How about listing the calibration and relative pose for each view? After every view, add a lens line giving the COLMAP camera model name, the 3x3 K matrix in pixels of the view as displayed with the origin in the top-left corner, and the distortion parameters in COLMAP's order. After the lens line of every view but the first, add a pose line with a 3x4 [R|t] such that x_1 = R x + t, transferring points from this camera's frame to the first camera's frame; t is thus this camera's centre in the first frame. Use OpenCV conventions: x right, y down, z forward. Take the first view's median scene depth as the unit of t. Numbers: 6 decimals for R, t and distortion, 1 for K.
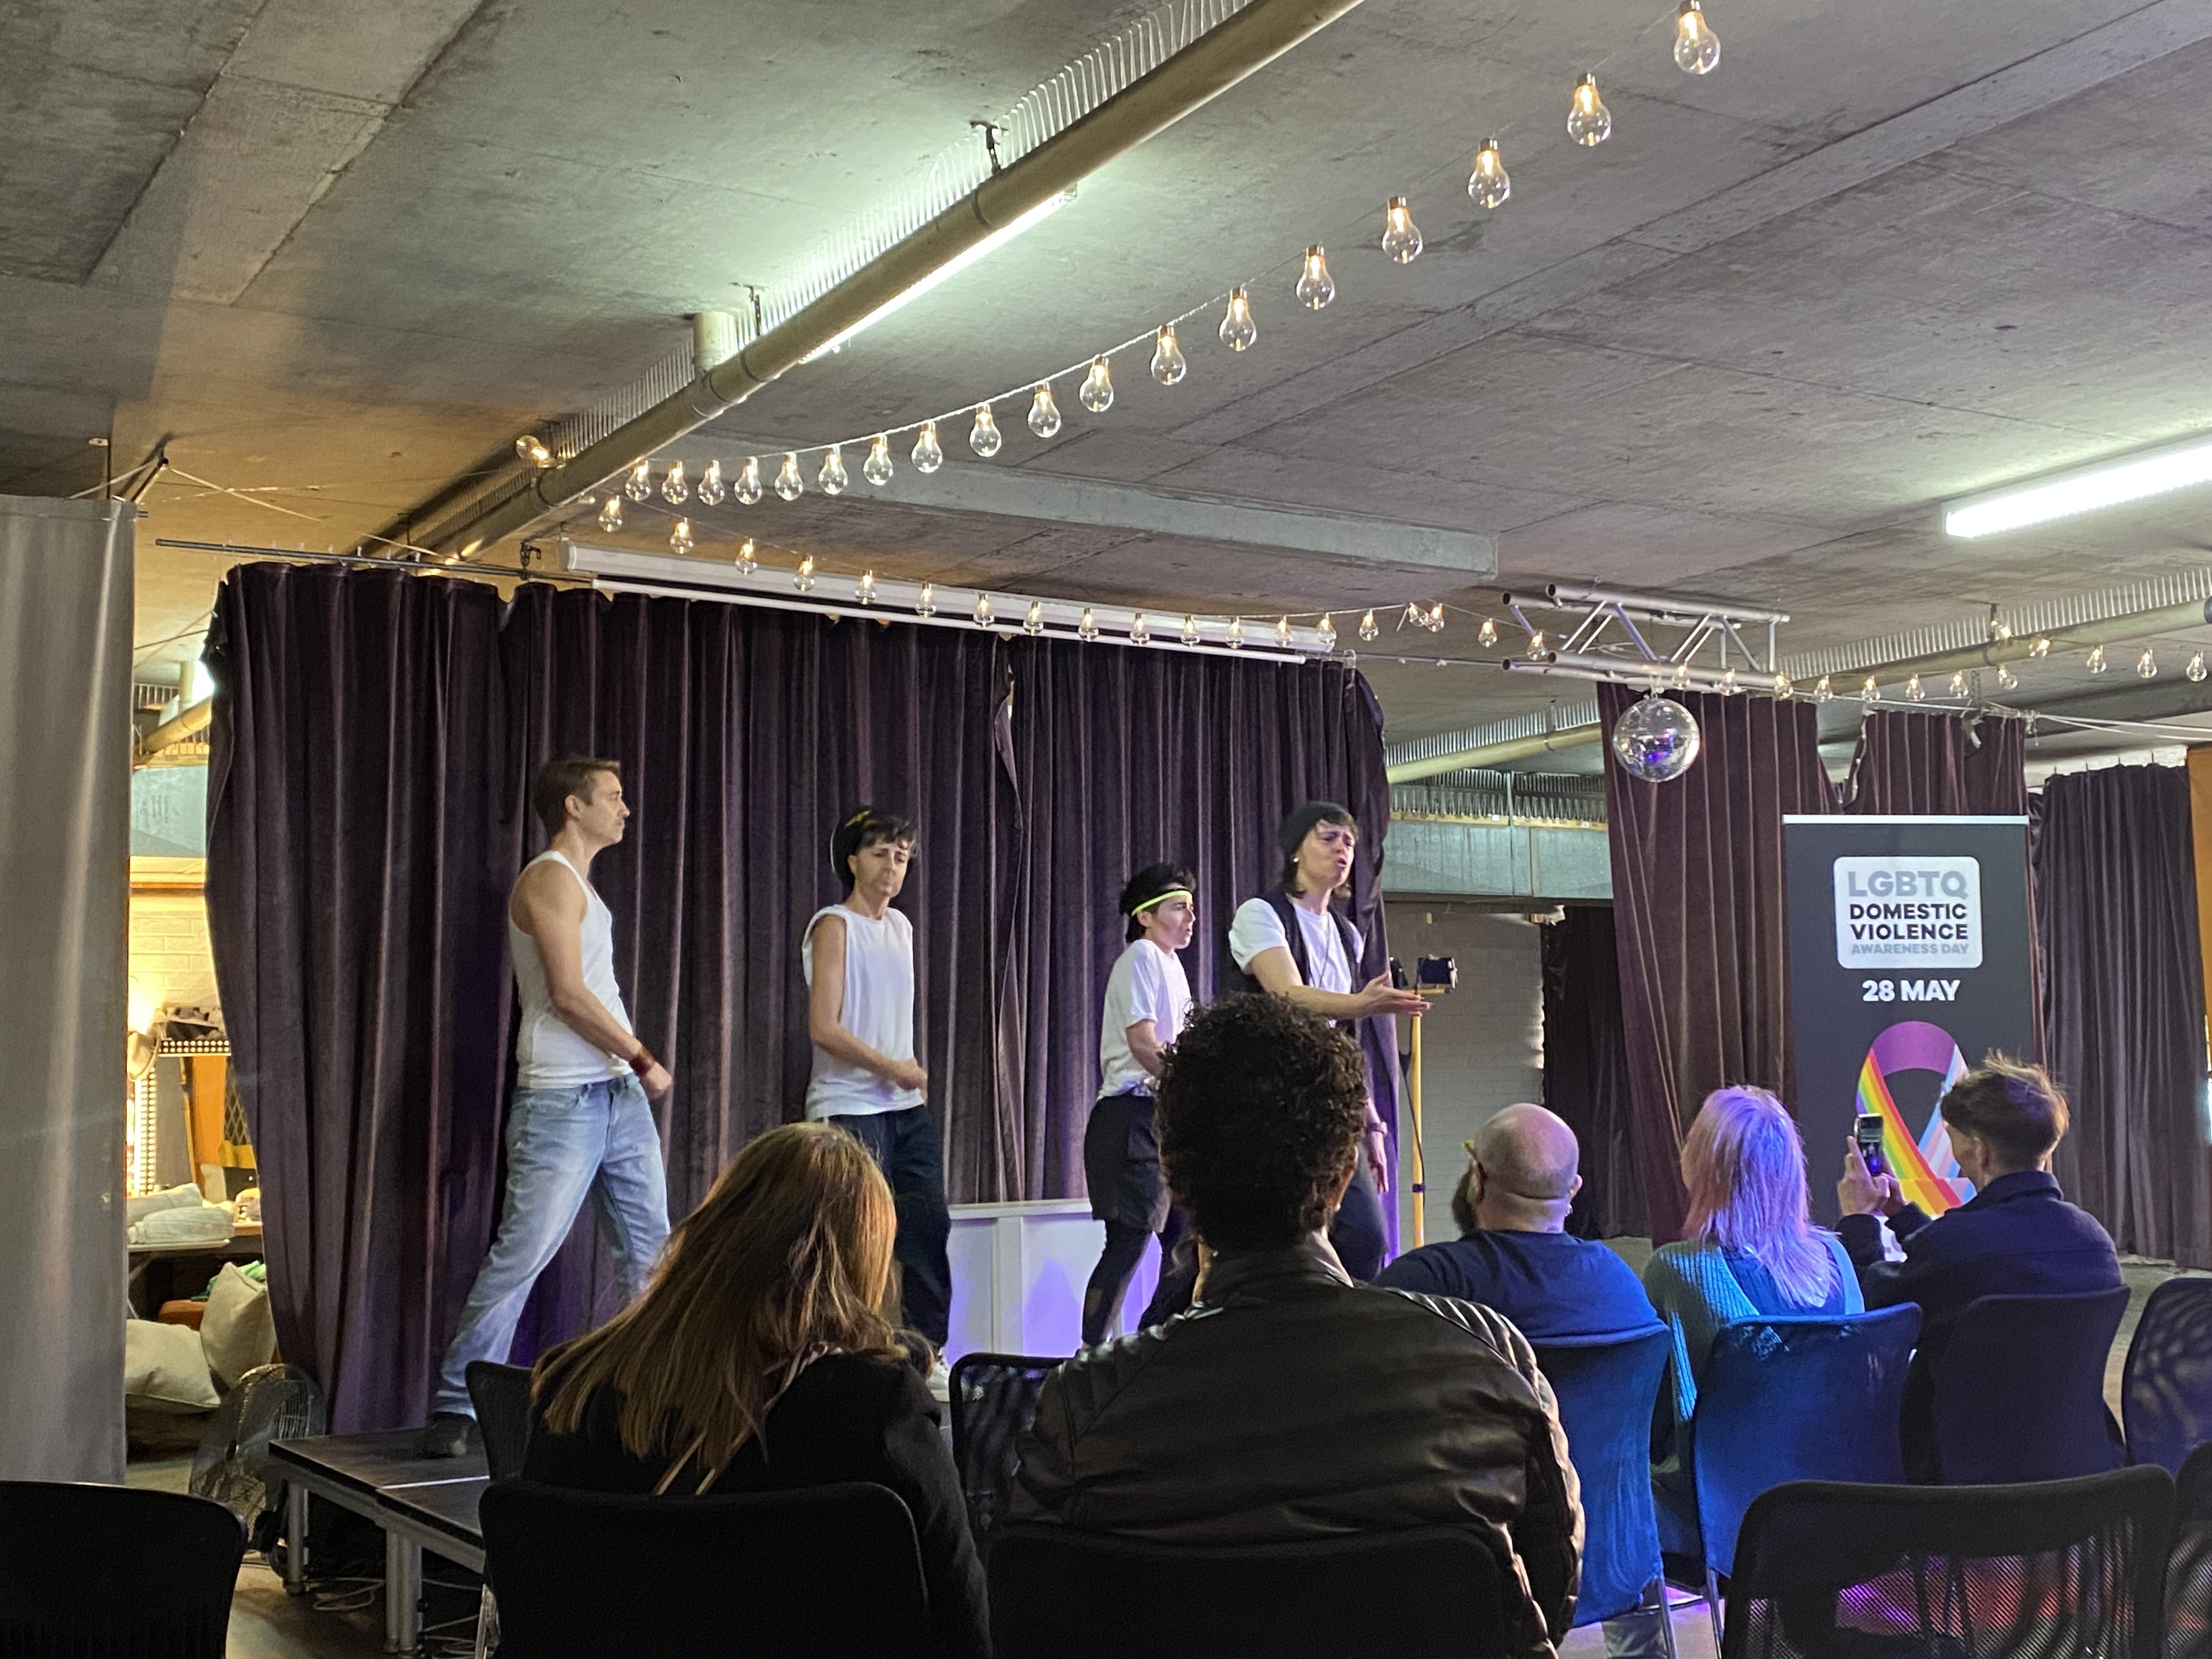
lens RADIAL K [[2540.0, 0, 1106.0], [0, 2540.0, 829.5], [0, 0, 1]] dist [0.227792, -0.736663]
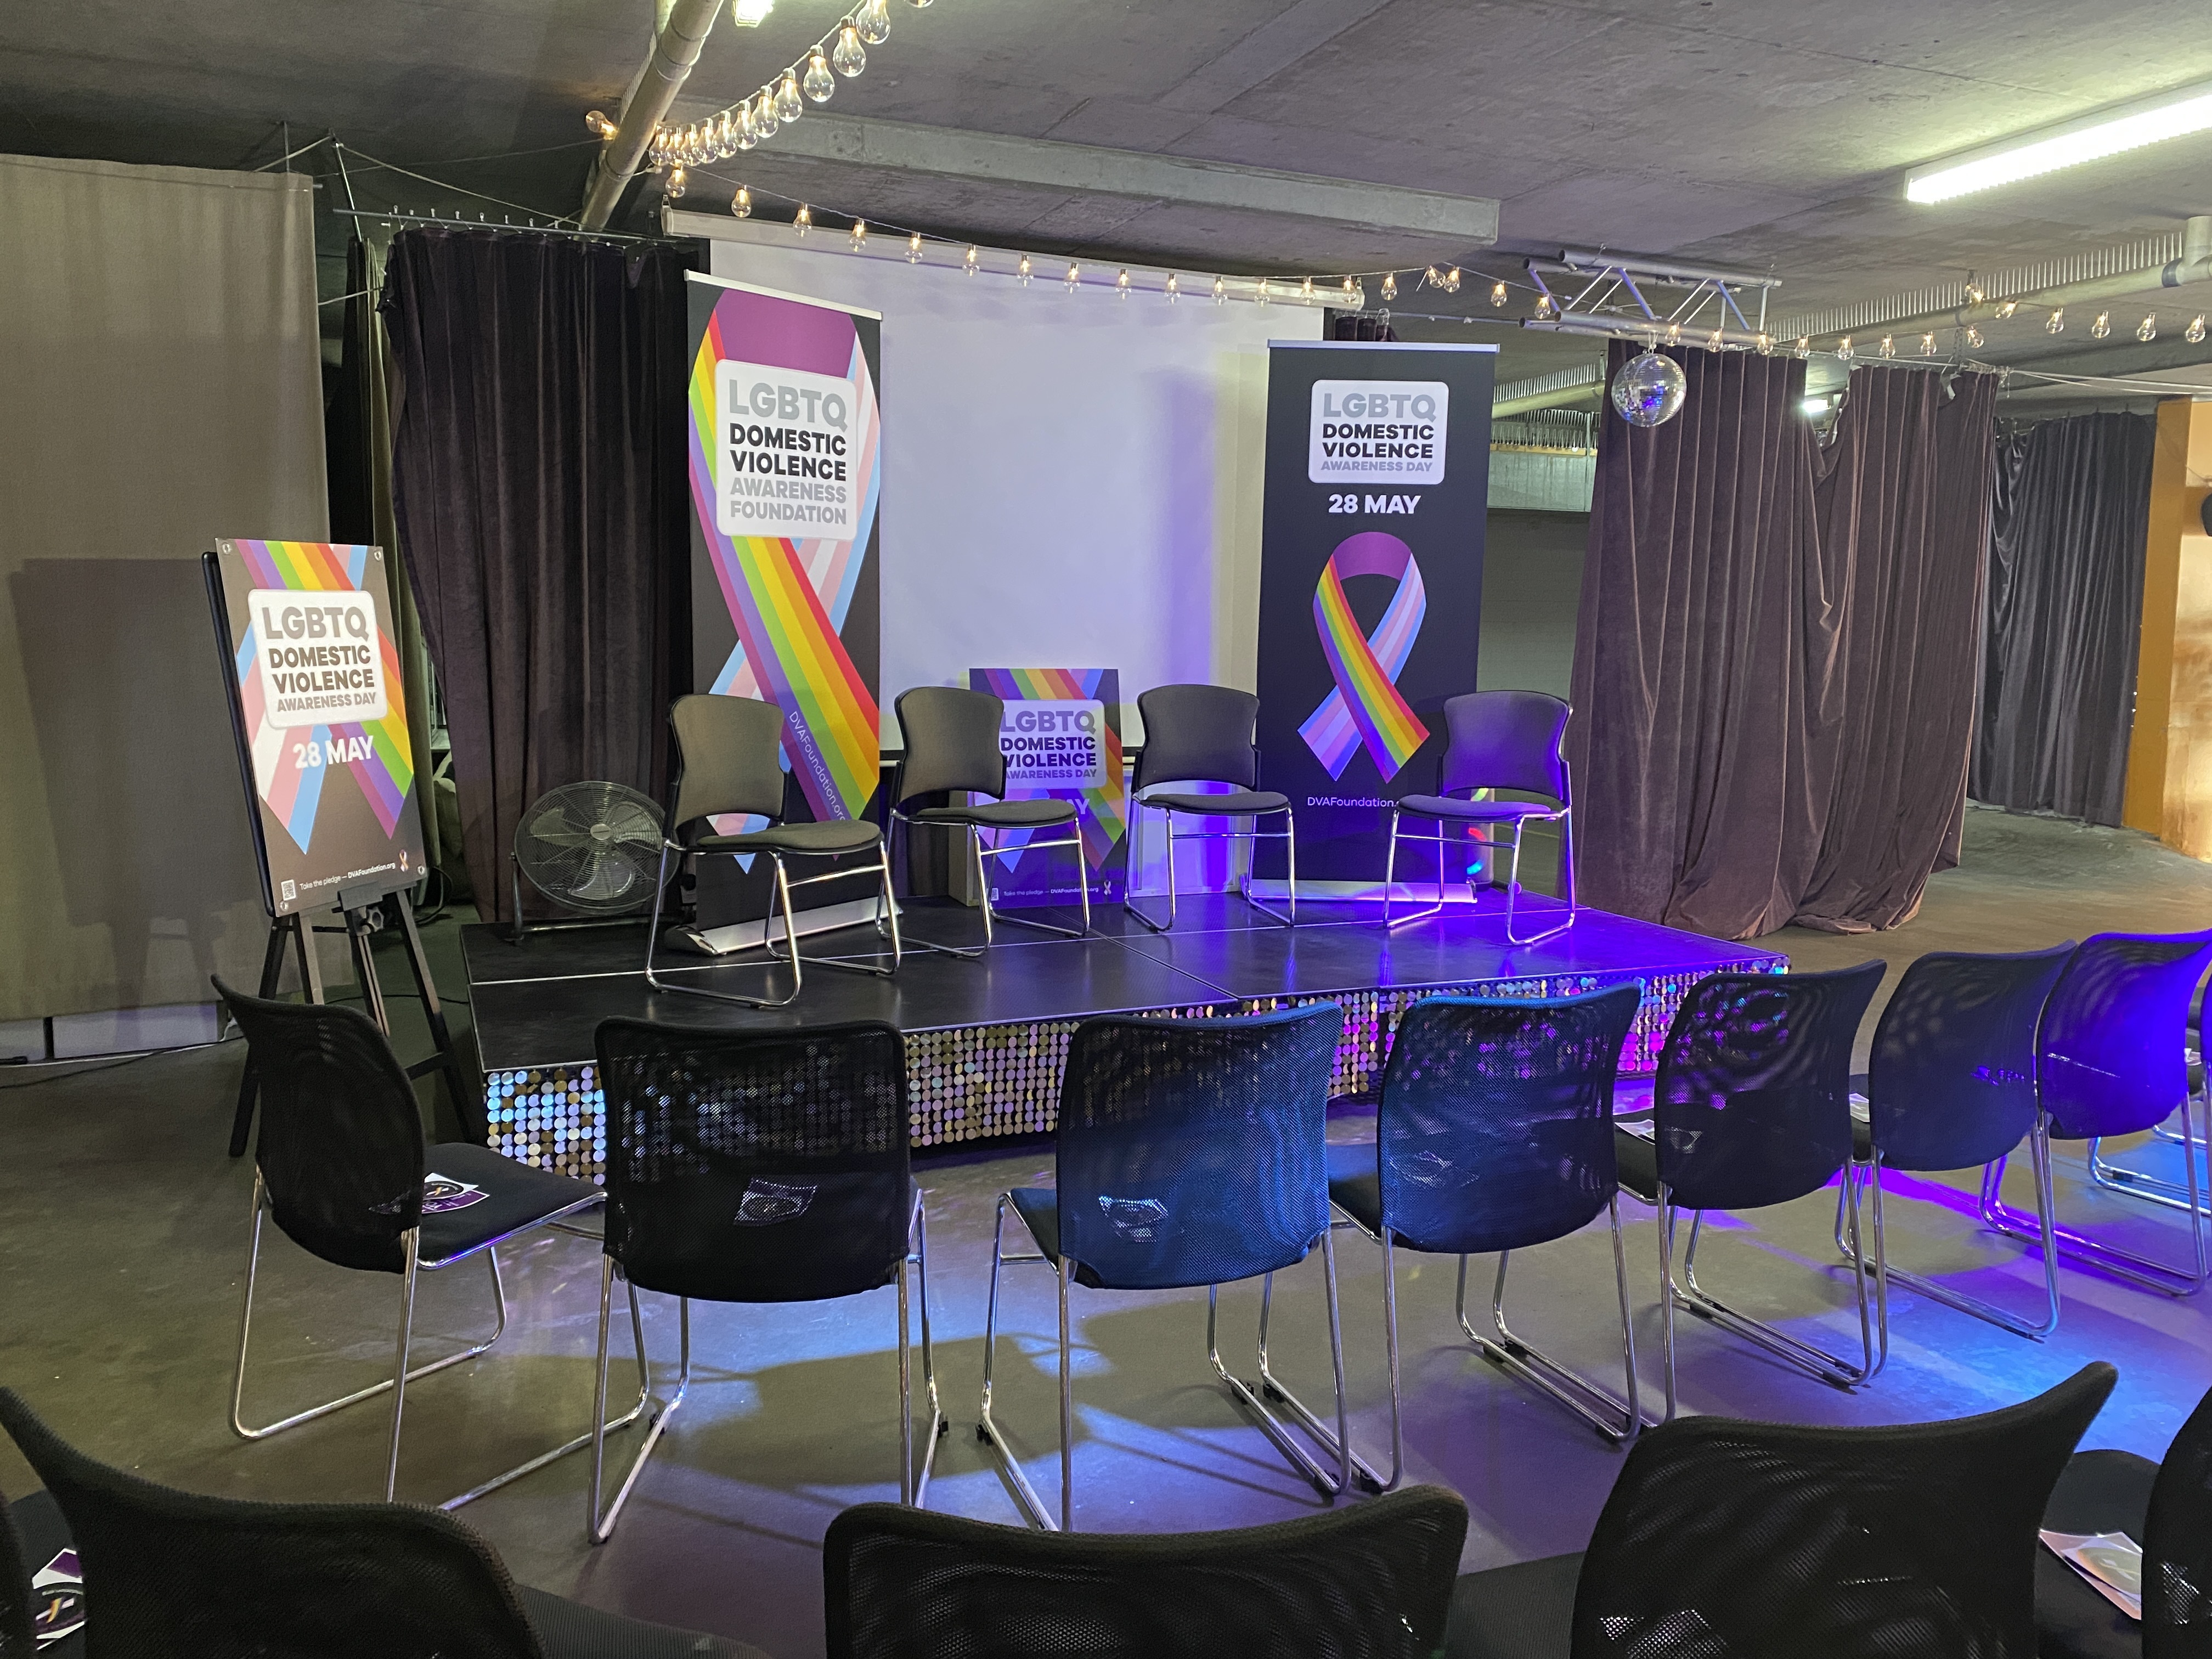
lens RADIAL K [[1679.6, 0, 1115.3], [0, 1679.6, 832.6], [0, 0, 1]] dist [0.021010, -0.010341]
pose [[0.985897, 0.054421, -0.158257, 0.108852], [-0.017125, 0.973493, 0.228076, -0.009650], [0.166474, -0.222149, 0.960696, 0.172182]]
